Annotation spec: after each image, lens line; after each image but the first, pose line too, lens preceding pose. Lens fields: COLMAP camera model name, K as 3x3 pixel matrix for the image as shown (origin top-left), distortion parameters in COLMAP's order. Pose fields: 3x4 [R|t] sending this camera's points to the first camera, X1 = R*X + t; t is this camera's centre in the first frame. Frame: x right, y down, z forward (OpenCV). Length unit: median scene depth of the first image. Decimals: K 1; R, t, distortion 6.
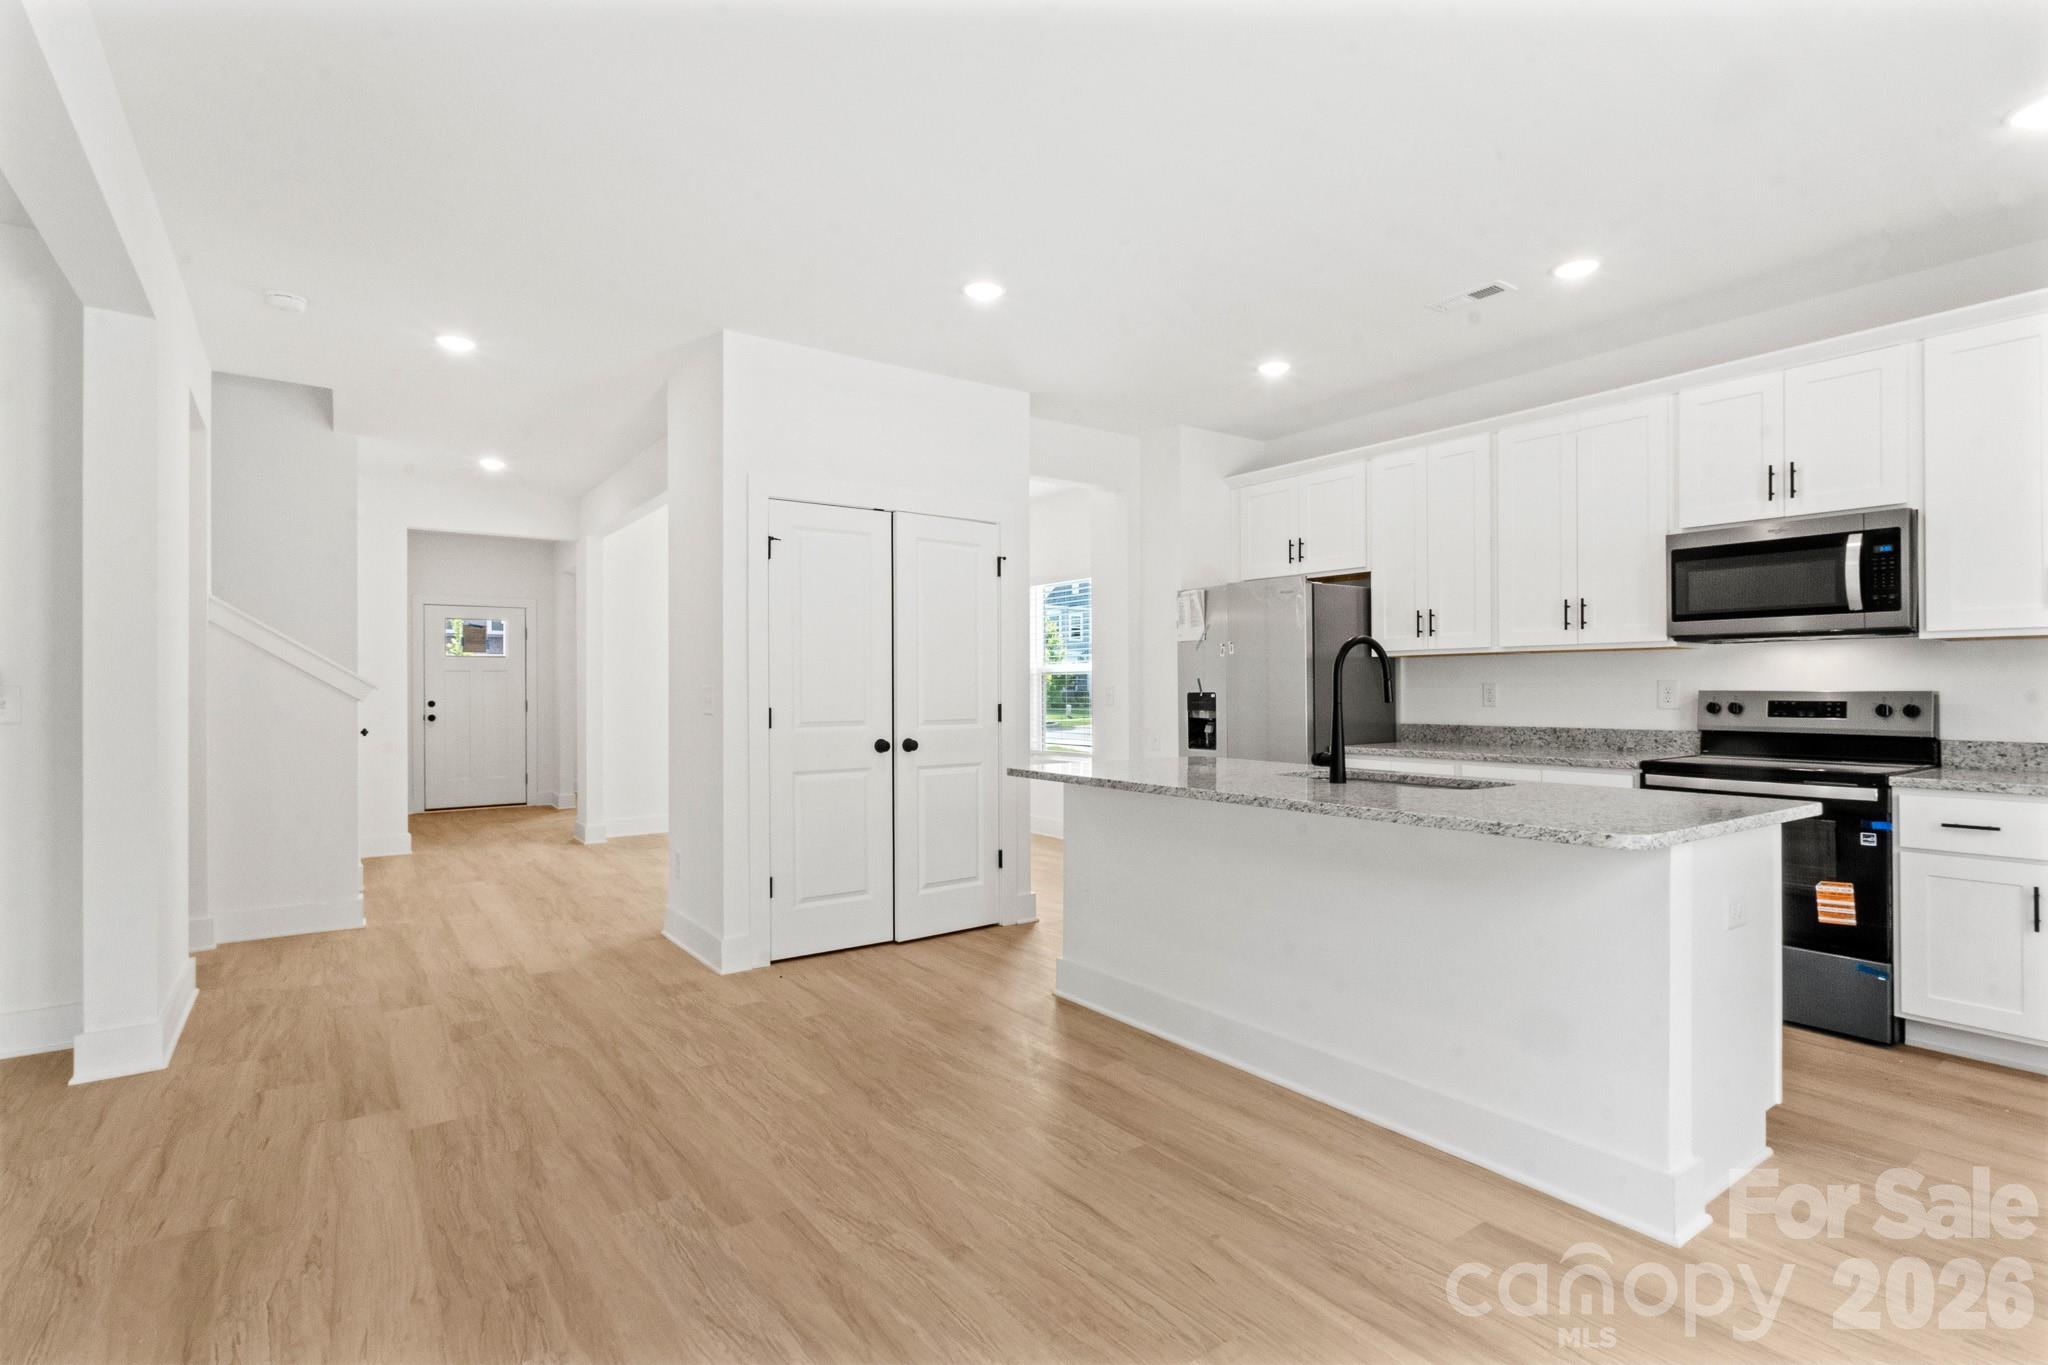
lens RADIAL K [[983.0, 0, 1024.0], [0, 983.0, 682.5], [0, 0, 1]] dist [-0.003723, 0.000047]
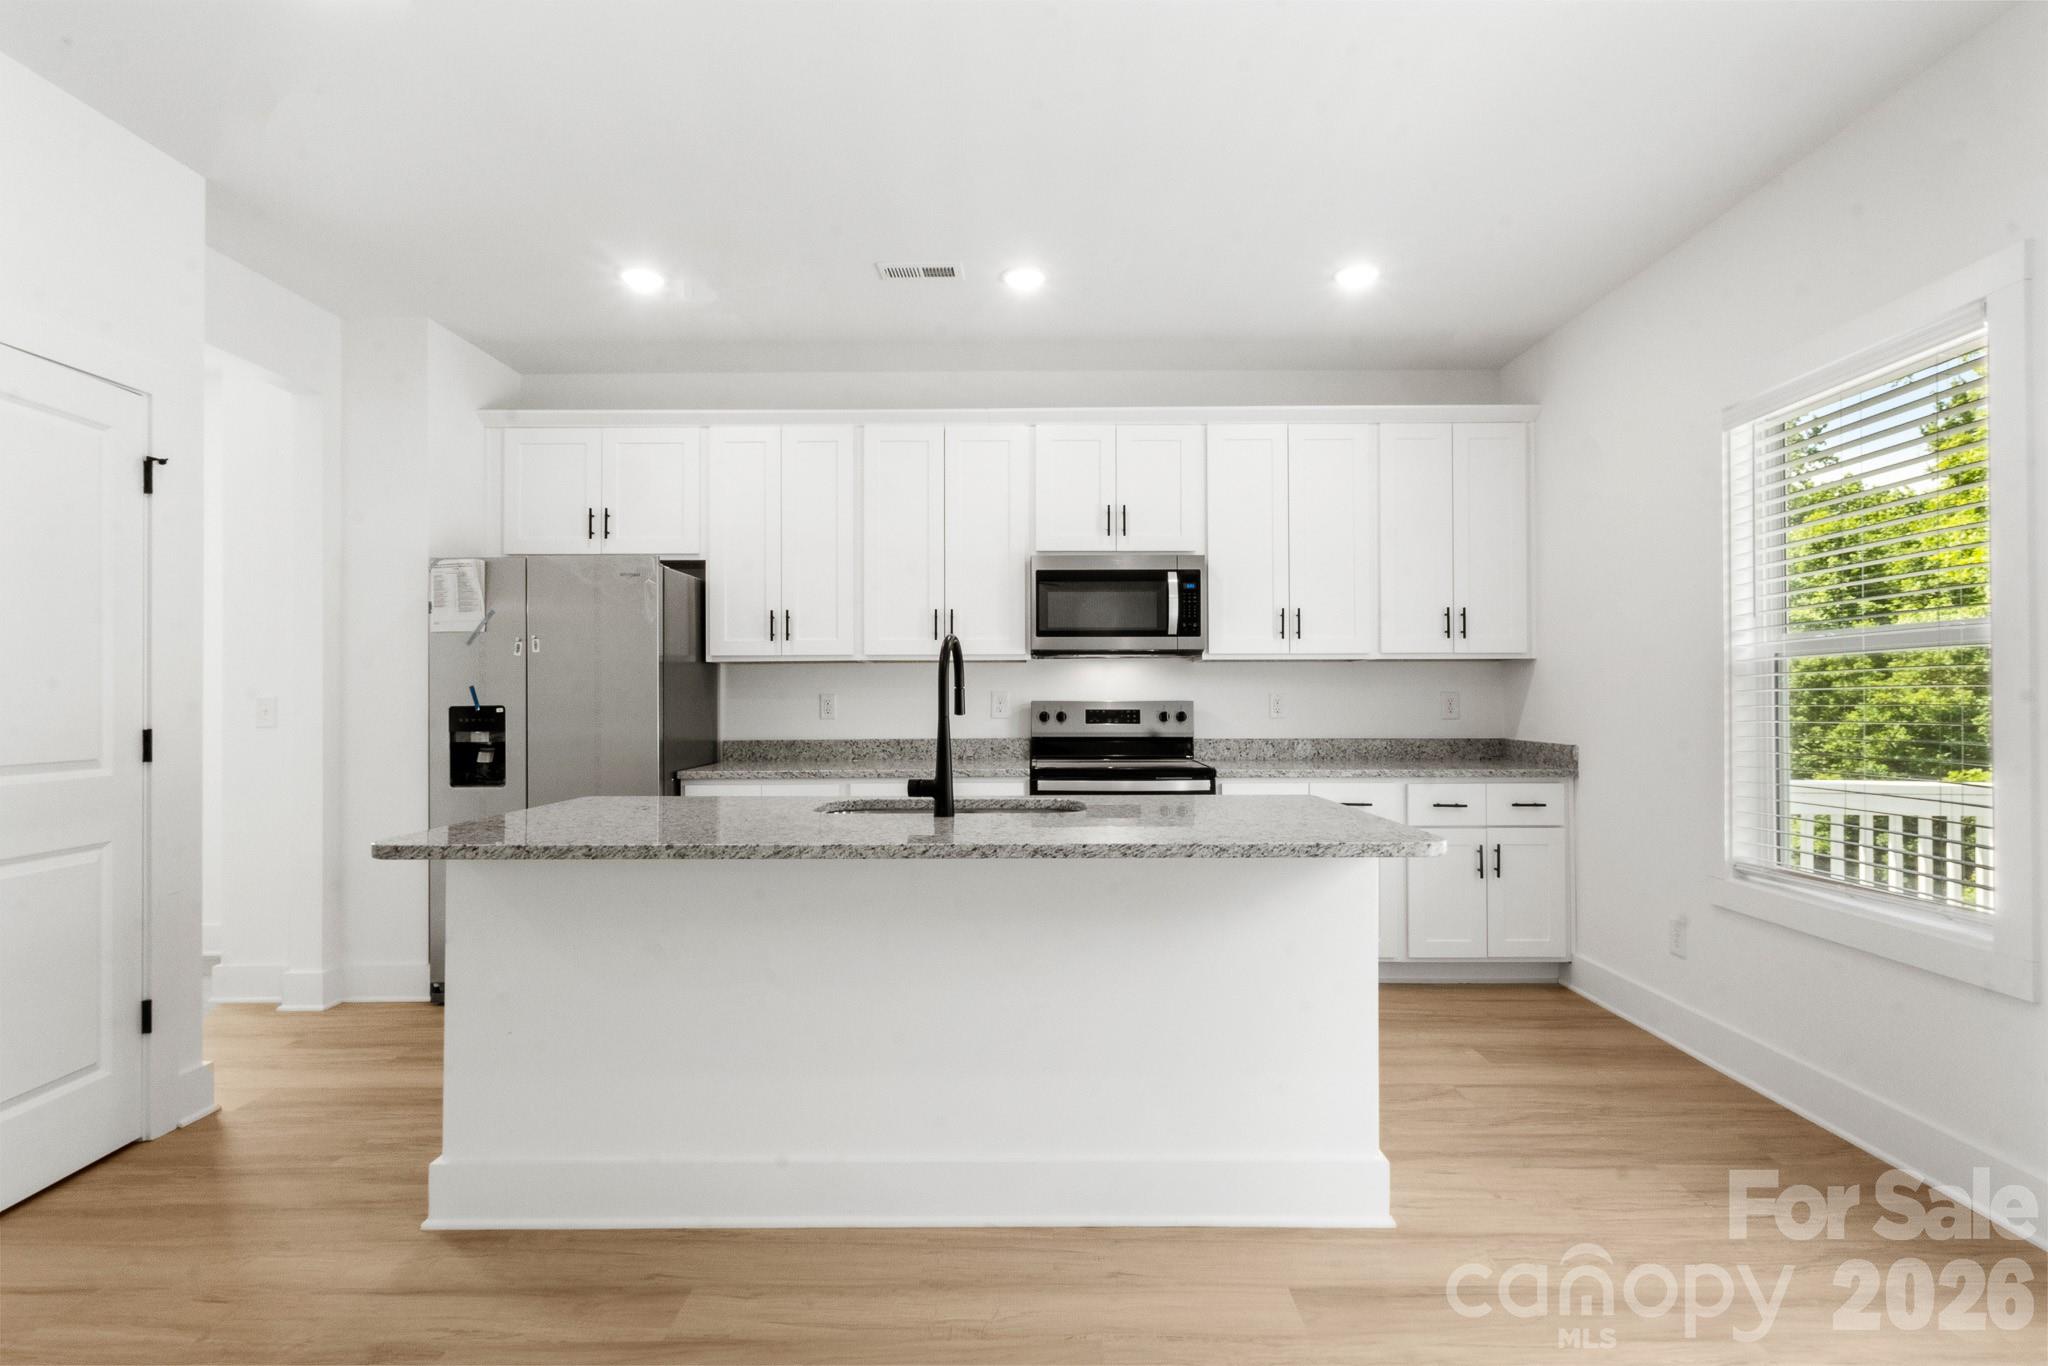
lens RADIAL K [[1008.8, 0, 1029.2], [0, 1008.8, 687.8], [0, 0, 1]] dist [0.002087, 0.000874]
pose [[0.590907, 0.008728, 0.806692, -0.247042], [-0.002821, 0.999958, -0.008753, 0.003656], [-0.806735, 0.002897, 0.590907, 0.372146]]
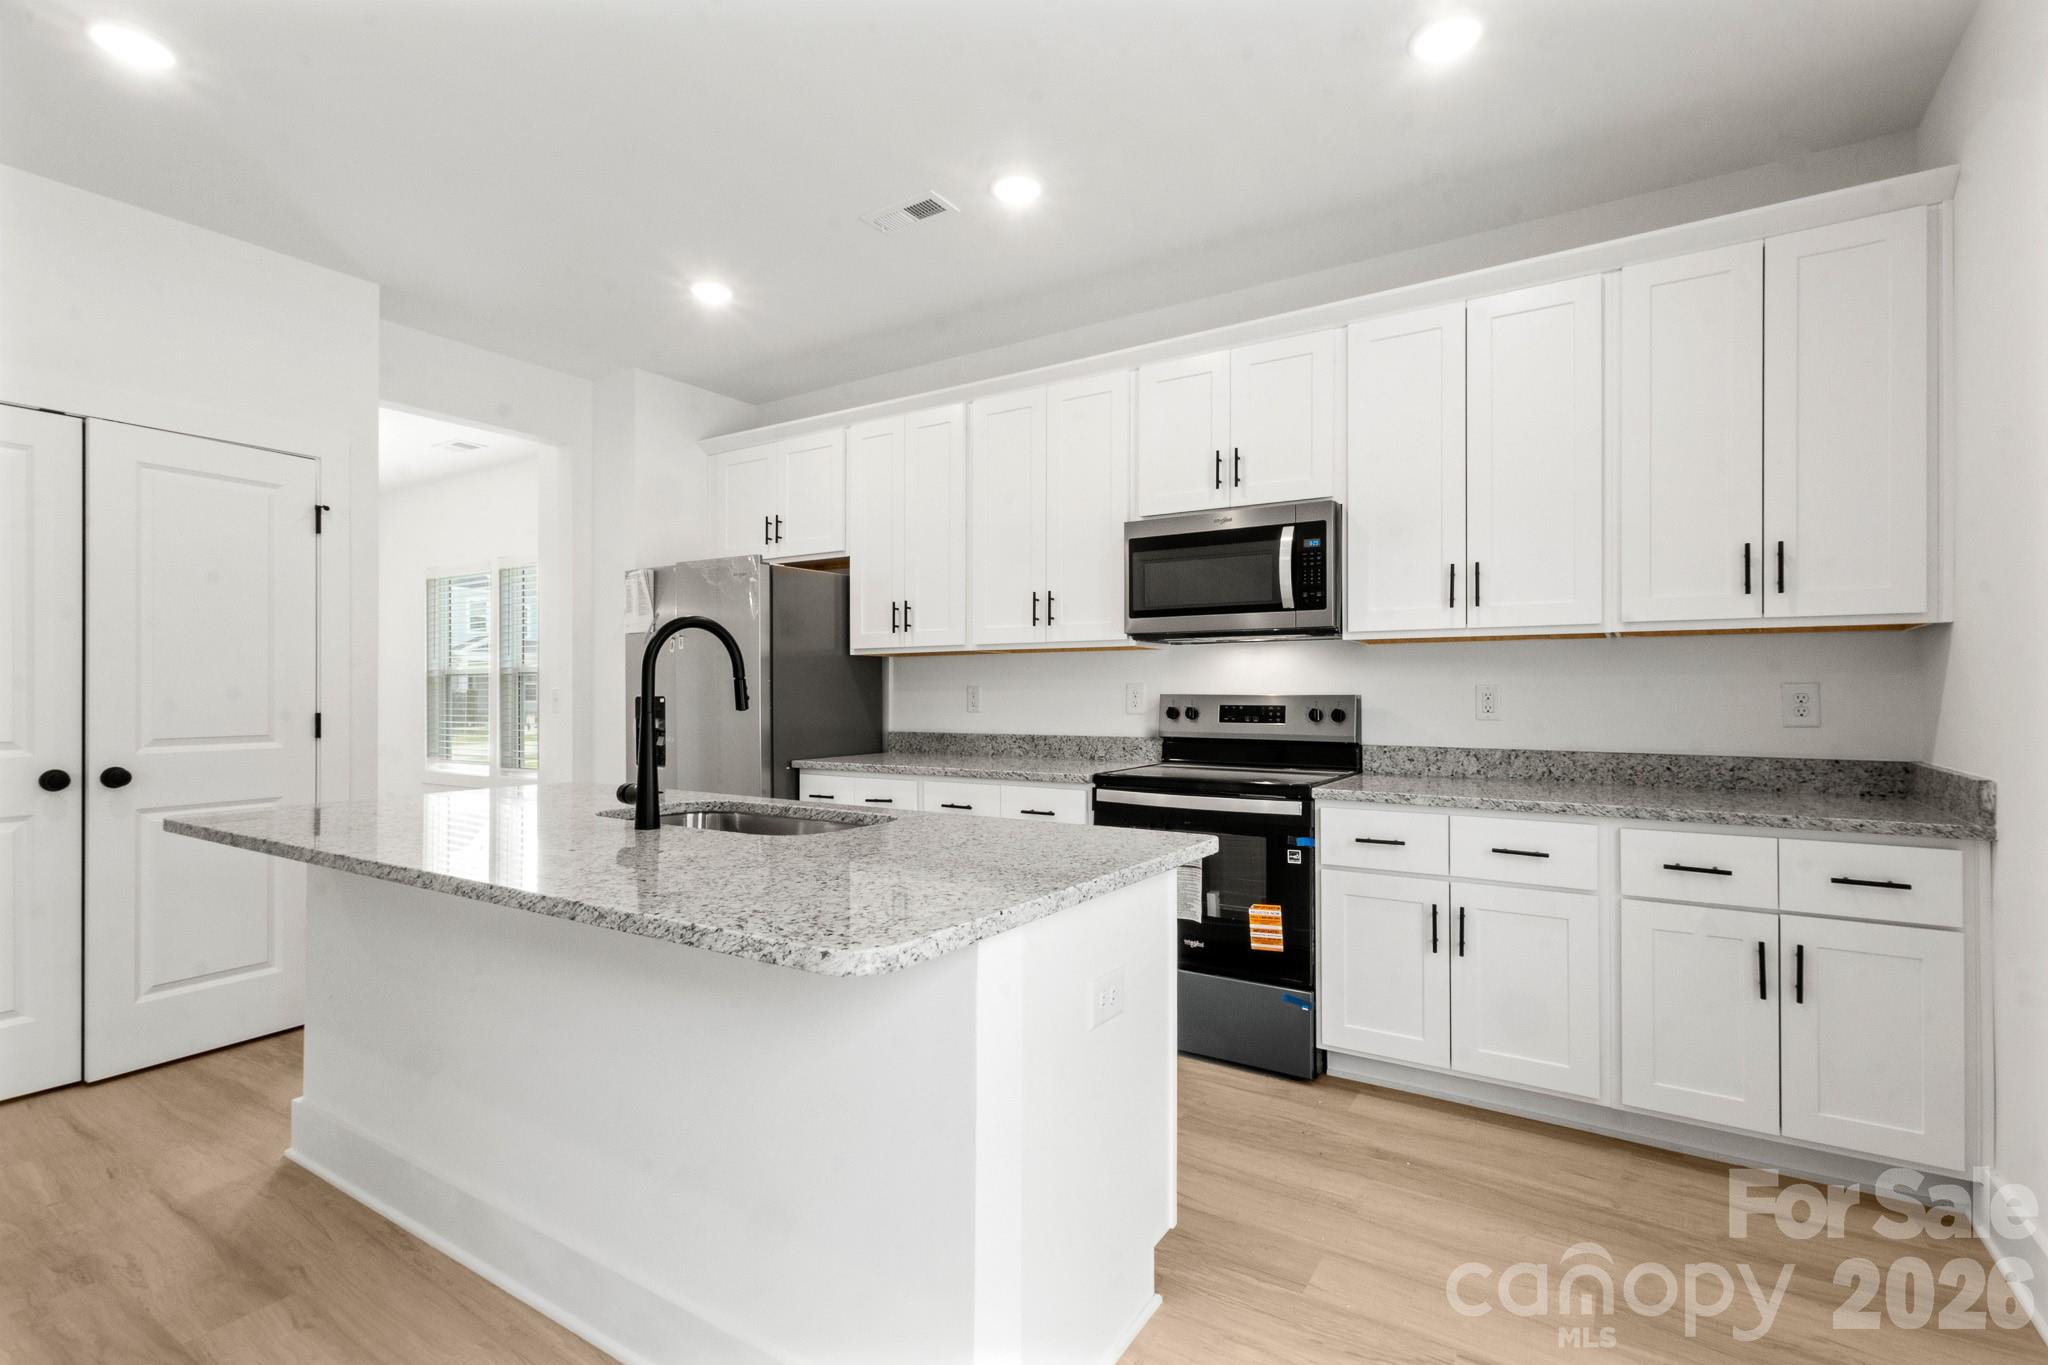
lens RADIAL K [[949.3, 0, 1018.4], [0, 949.3, 686.6], [0, 0, 1]] dist [0.003510, 0.000344]
pose [[0.930473, 0.003119, 0.366347, 0.257491], [-0.003261, 0.999995, -0.000231, 0.001792], [-0.366346, -0.000980, 0.930478, 0.234098]]
